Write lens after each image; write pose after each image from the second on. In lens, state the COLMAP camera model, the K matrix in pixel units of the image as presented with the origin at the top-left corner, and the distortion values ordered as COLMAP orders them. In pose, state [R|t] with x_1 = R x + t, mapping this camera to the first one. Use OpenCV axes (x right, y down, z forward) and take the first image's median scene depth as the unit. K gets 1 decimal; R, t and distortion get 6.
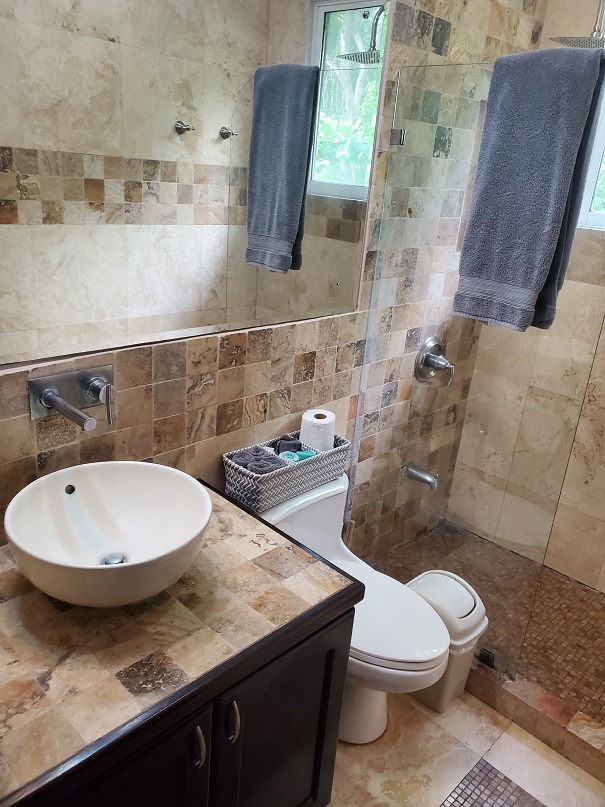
lens RADIAL K [[624.7, 0, 316.8], [0, 624.7, 400.2], [0, 0, 1]] dist [0.027340, -0.022608]
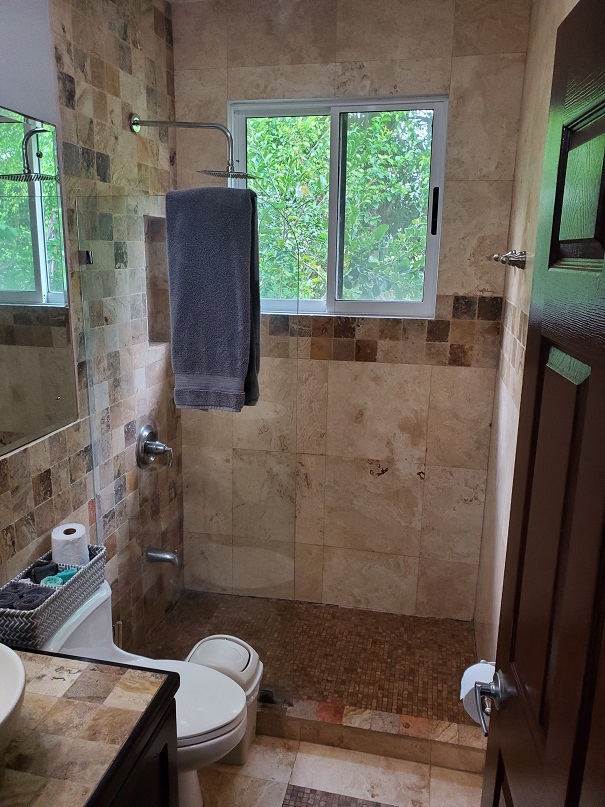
lens RADIAL K [[624.7, 0, 316.8], [0, 624.7, 400.2], [0, 0, 1]] dist [0.027340, -0.022608]
pose [[0.834616, -0.188275, 0.517656, -0.138031], [0.234922, 0.971683, -0.025357, -0.056639], [-0.498224, 0.142772, 0.855213, -0.083166]]
